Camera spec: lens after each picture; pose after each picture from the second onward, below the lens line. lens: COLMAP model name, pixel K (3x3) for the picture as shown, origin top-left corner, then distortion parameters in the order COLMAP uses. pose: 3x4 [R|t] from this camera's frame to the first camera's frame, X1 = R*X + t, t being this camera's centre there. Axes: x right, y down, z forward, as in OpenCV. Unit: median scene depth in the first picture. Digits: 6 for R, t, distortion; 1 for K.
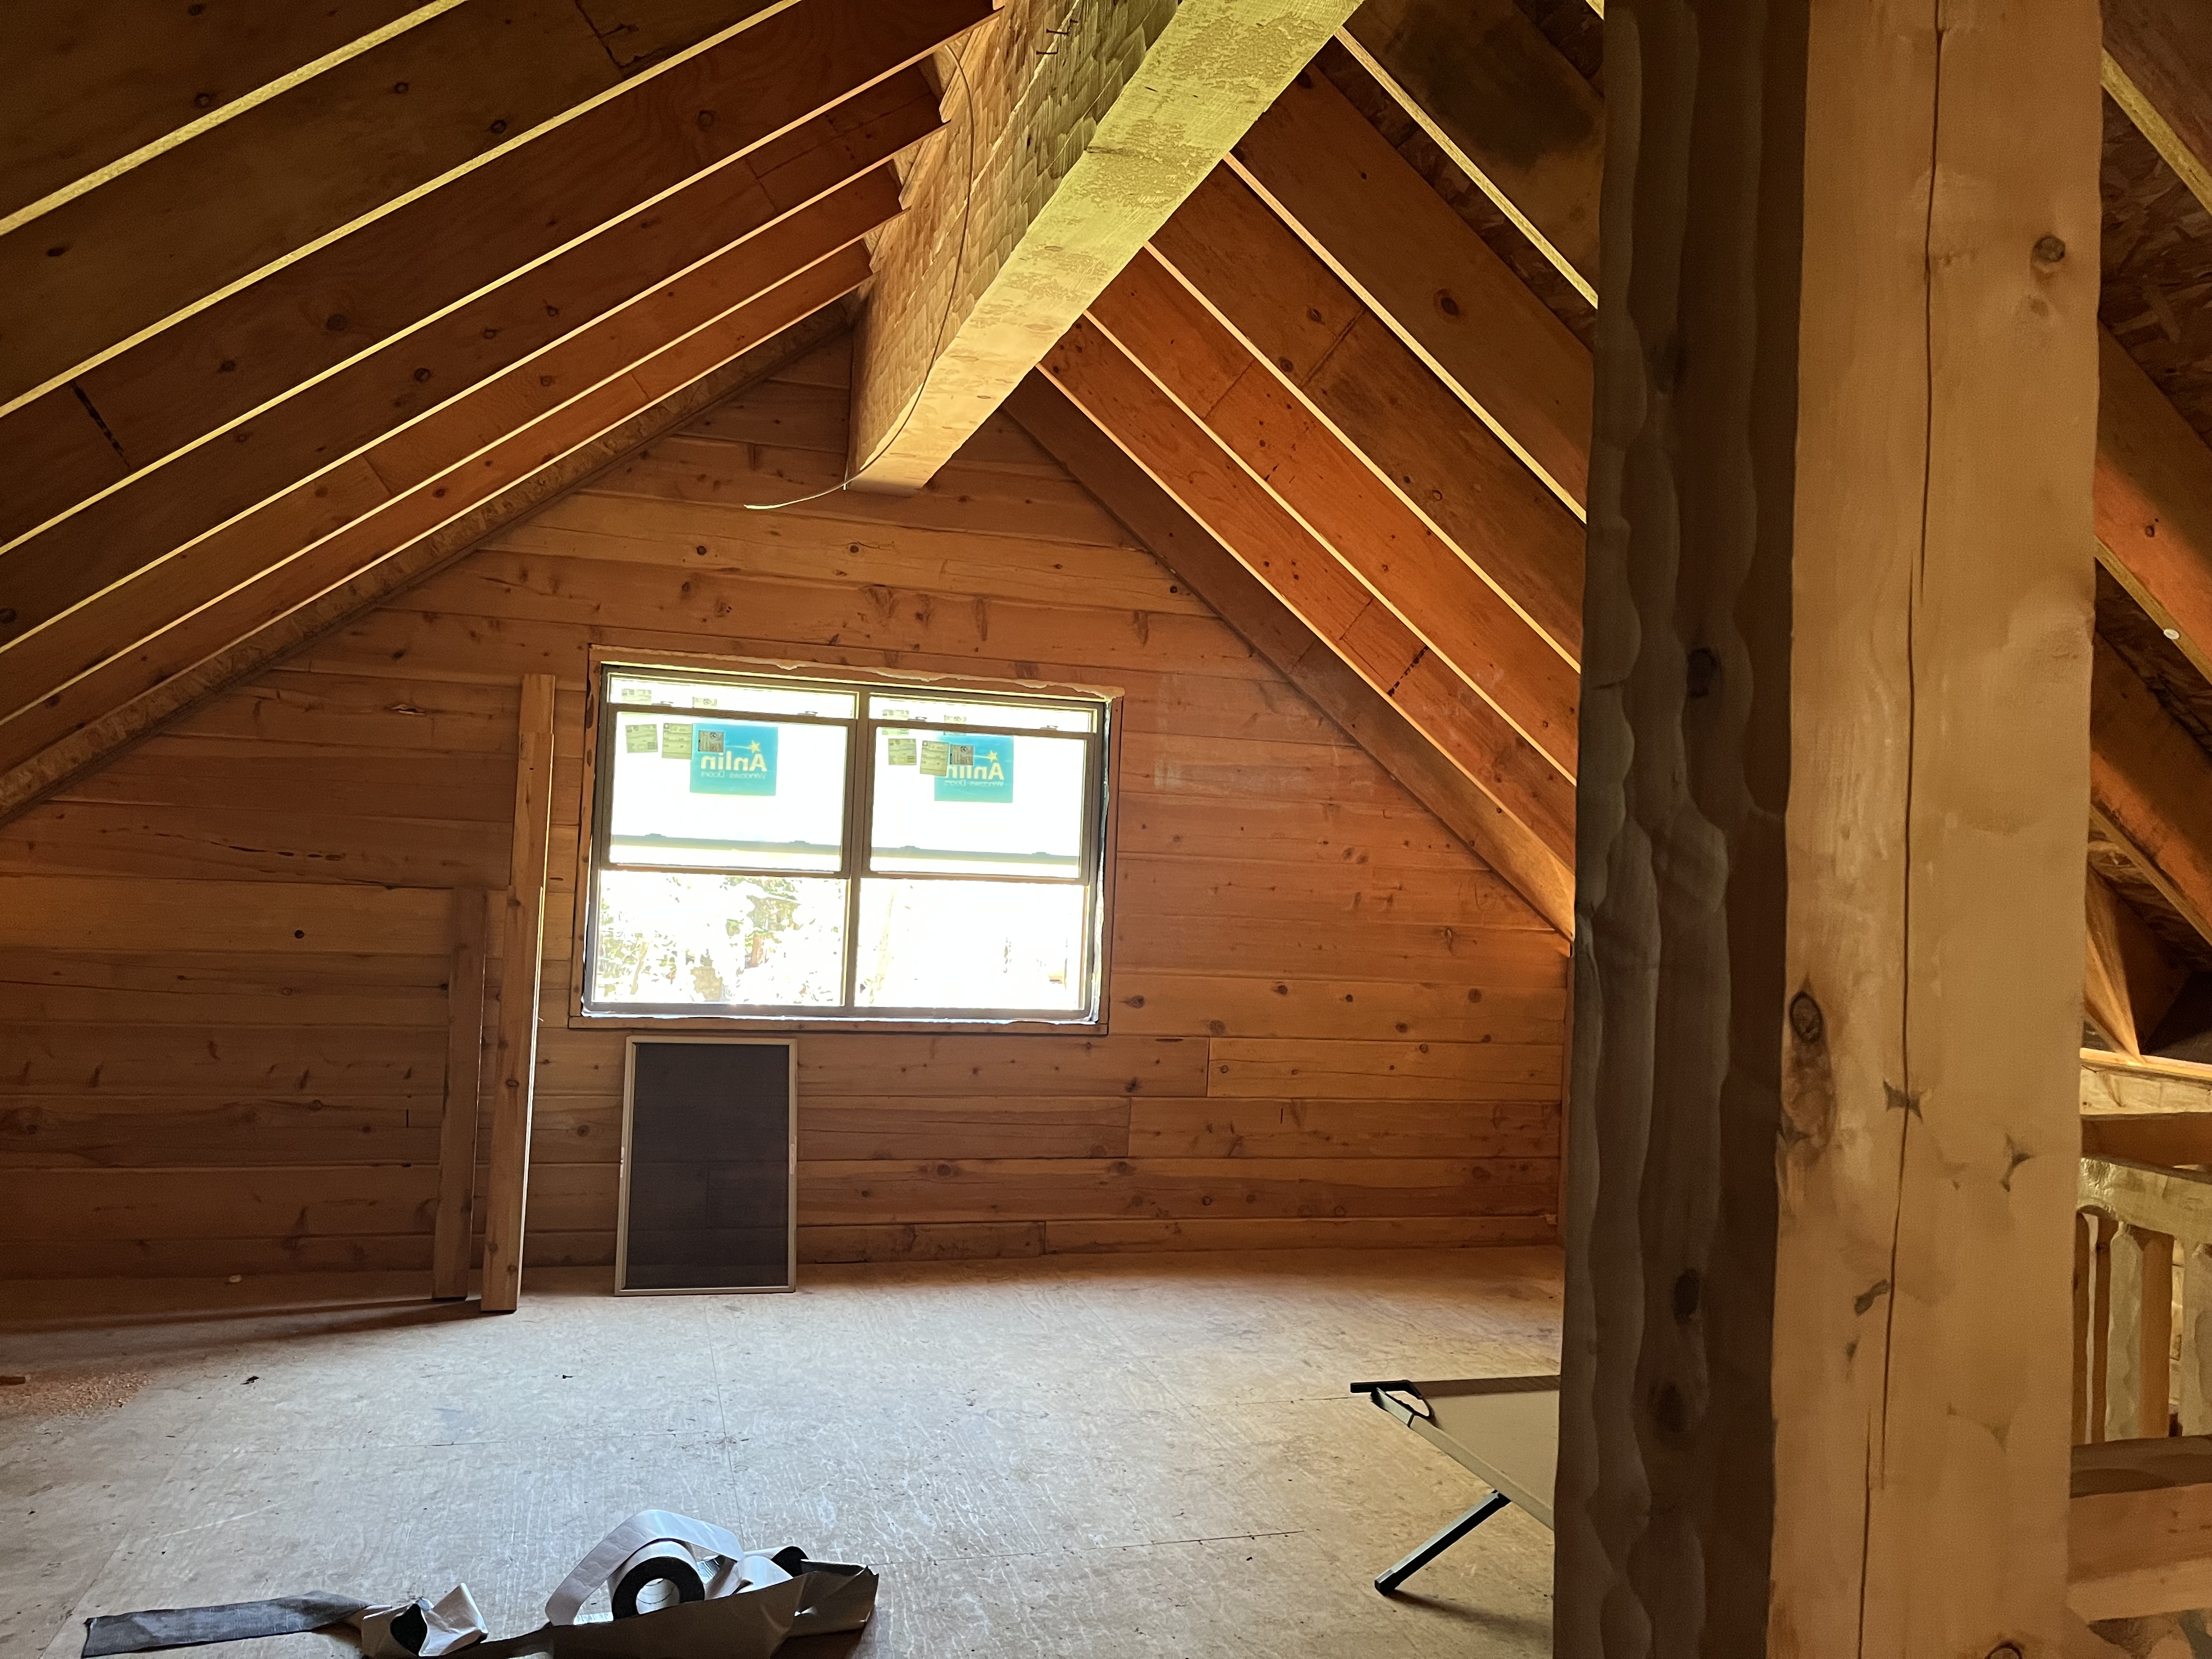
lens RADIAL K [[1657.0, 0, 1105.1], [0, 1657.0, 820.7], [0, 0, 1]] dist [0.066791, -0.103683]
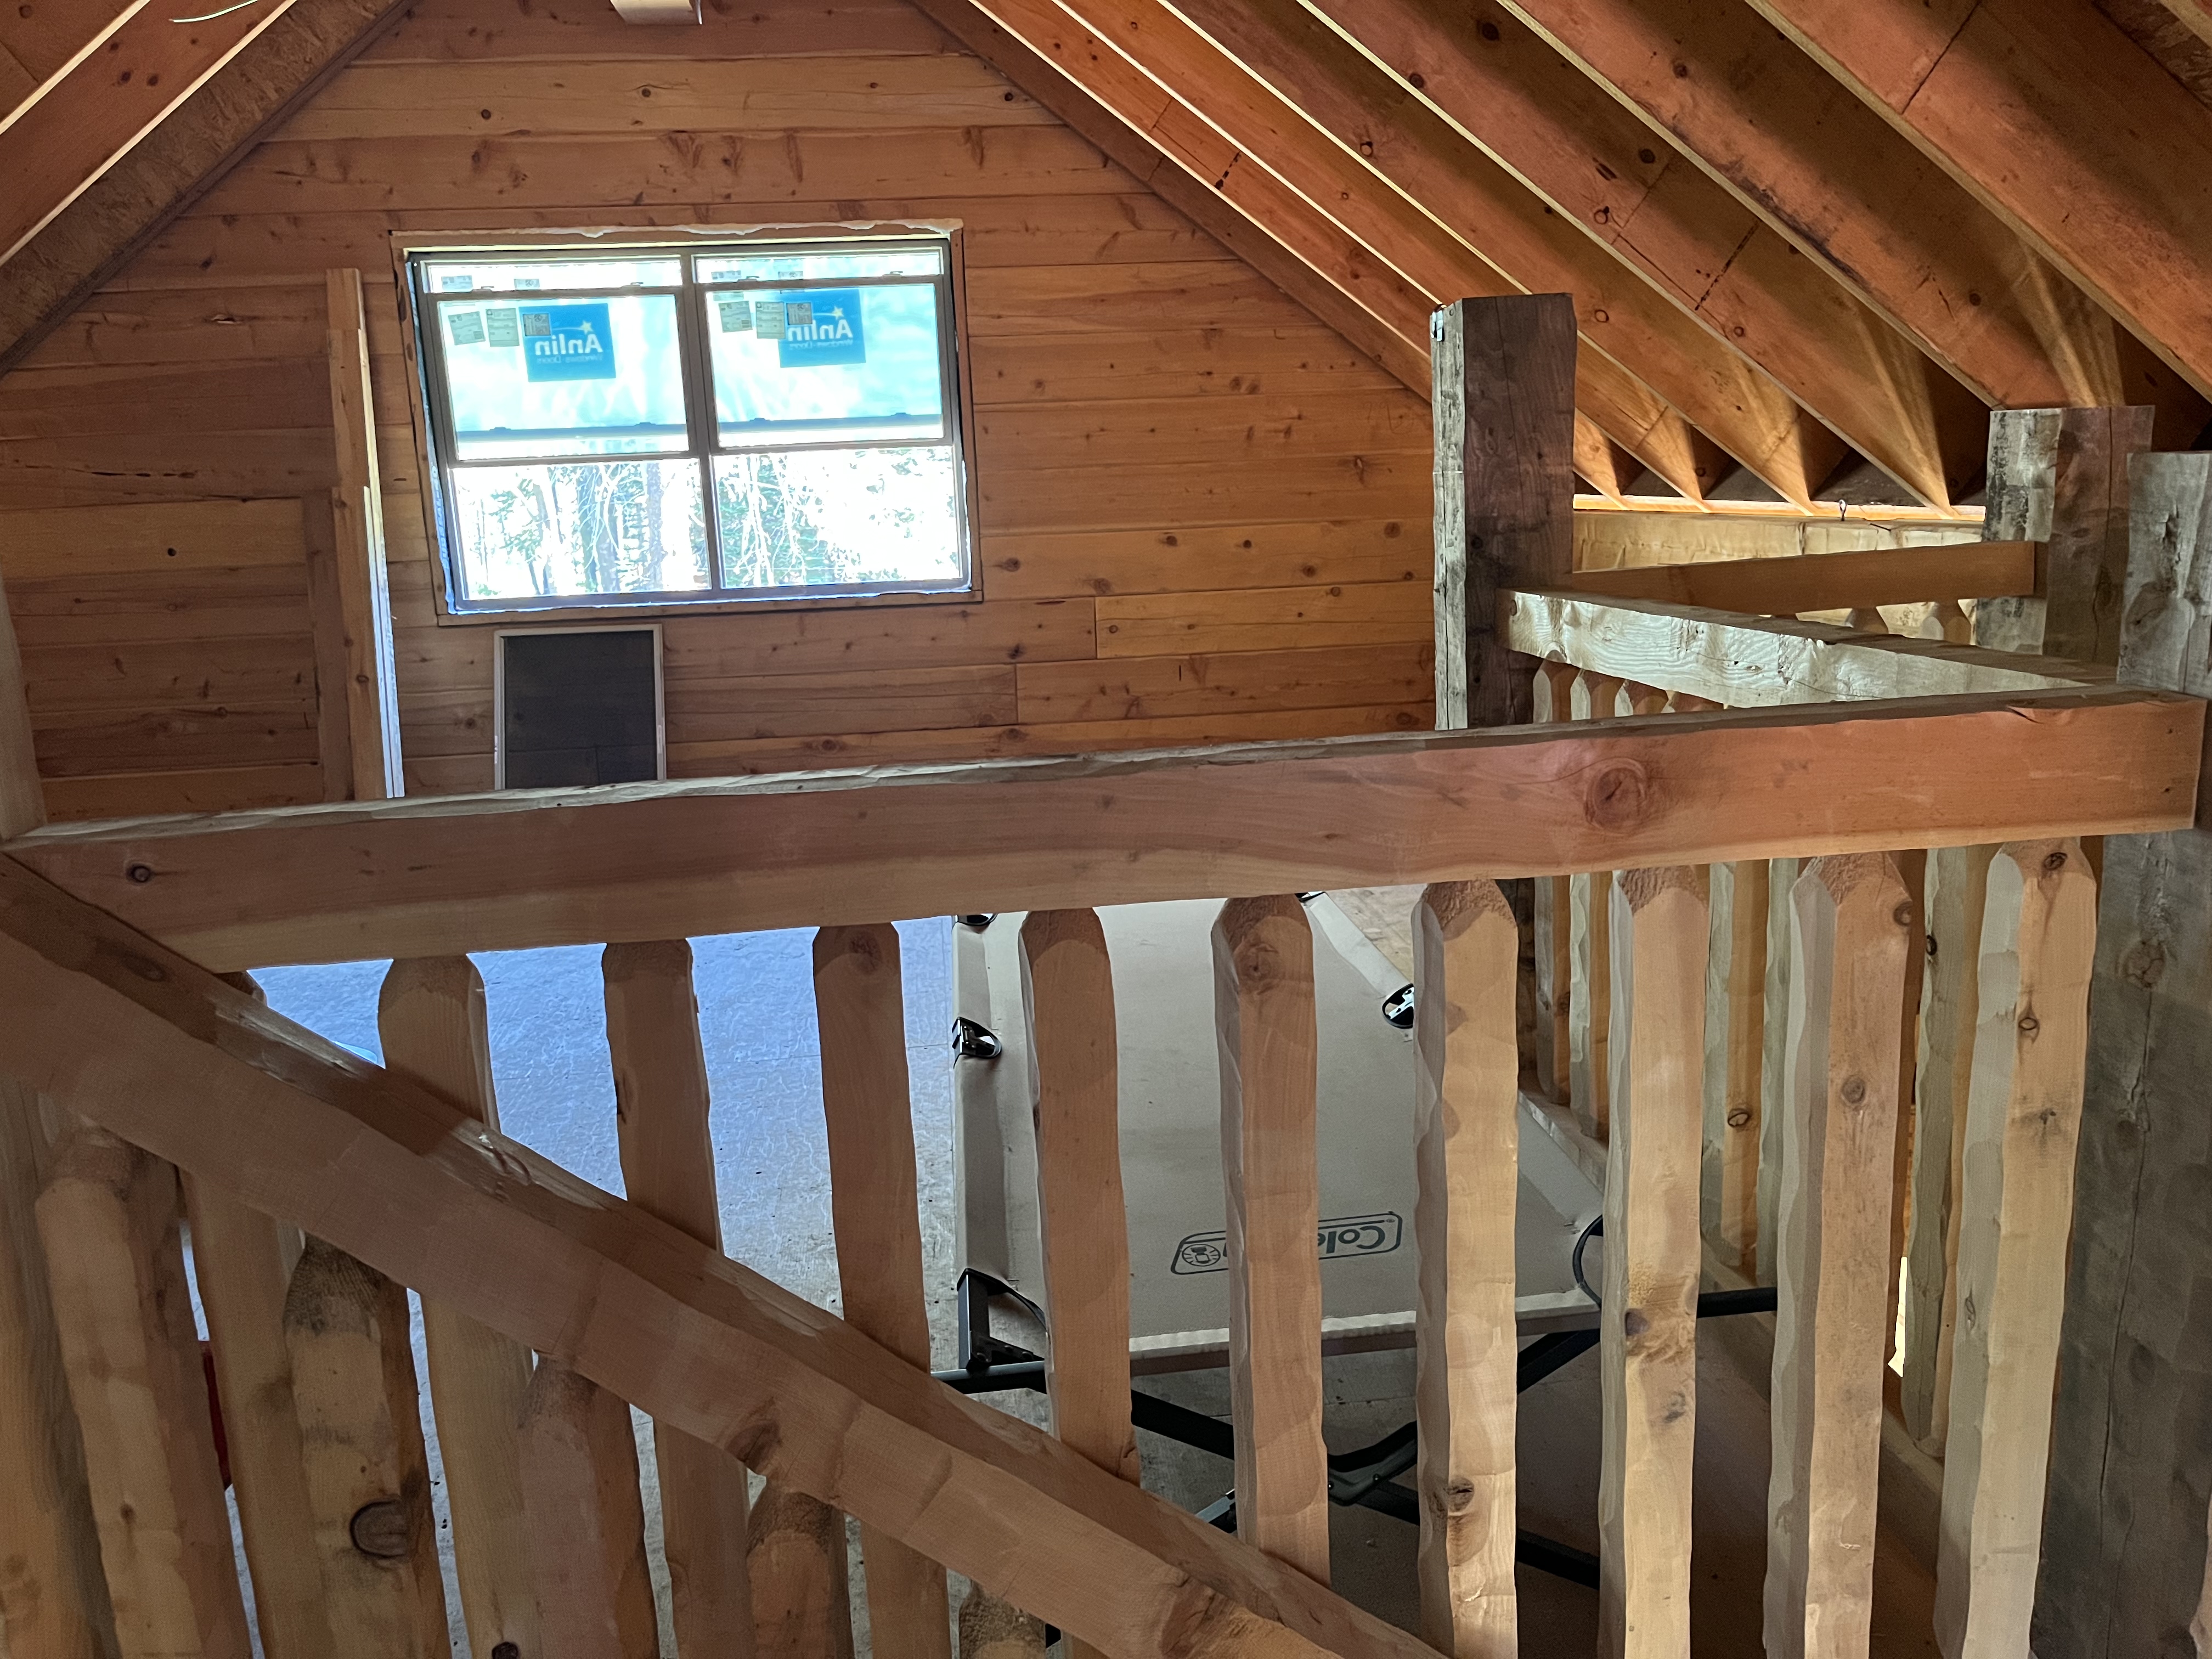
lens RADIAL K [[1683.6, 0, 1106.0], [0, 1683.6, 829.5], [0, 0, 1]] dist [0.079325, -0.101194]
pose [[0.977968, -0.047770, -0.203217, 0.271863], [0.092231, 0.972177, 0.215328, 0.054635], [0.187276, -0.229327, 0.955163, 0.042546]]
